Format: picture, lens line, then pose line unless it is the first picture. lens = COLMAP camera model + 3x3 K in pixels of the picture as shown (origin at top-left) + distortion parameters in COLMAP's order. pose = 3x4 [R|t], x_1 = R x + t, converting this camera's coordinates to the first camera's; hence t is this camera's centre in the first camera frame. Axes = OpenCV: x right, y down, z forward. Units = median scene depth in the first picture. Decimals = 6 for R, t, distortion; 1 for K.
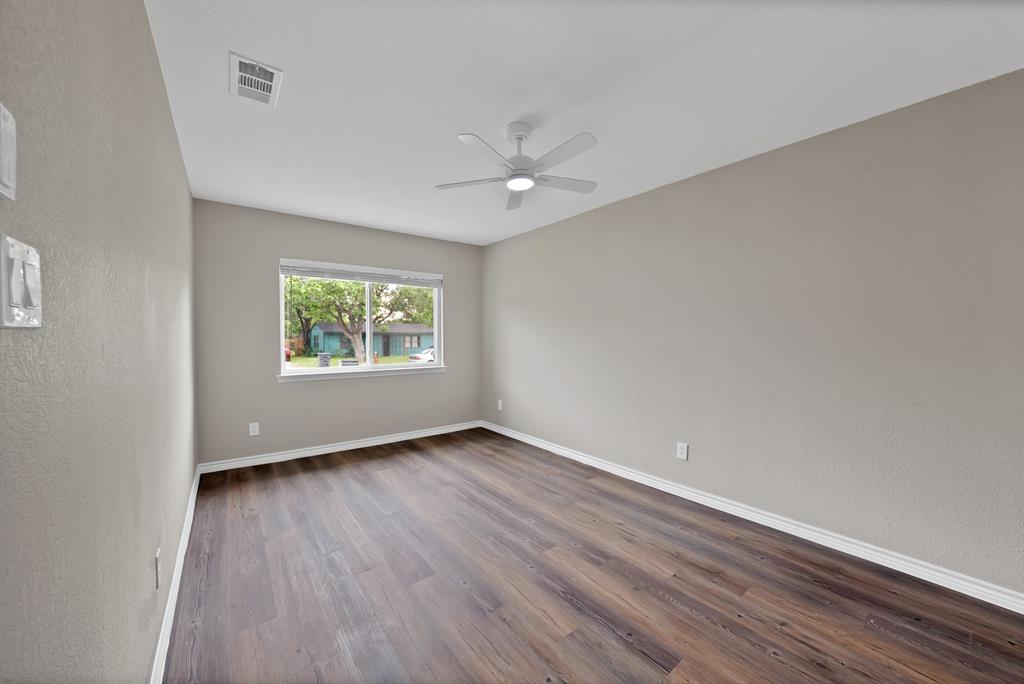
lens RADIAL K [[372.9, 0, 520.6], [0, 372.9, 343.3], [0, 0, 1]] dist [-0.025530, 0.004875]
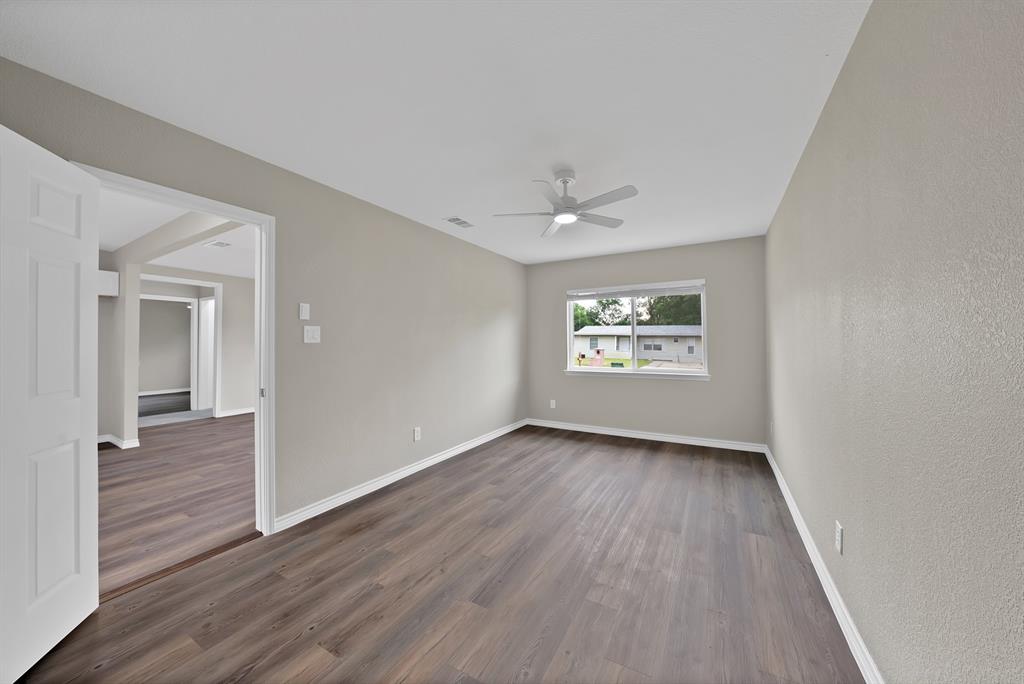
lens RADIAL K [[372.9, 0, 504.0], [0, 372.9, 338.0], [0, 0, 1]] dist [-0.025530, 0.004875]
pose [[0.364633, -0.014401, -0.931040, 0.647486], [-0.015293, 0.999653, -0.021451, -0.006554], [0.931026, 0.022060, 0.364286, 0.231151]]
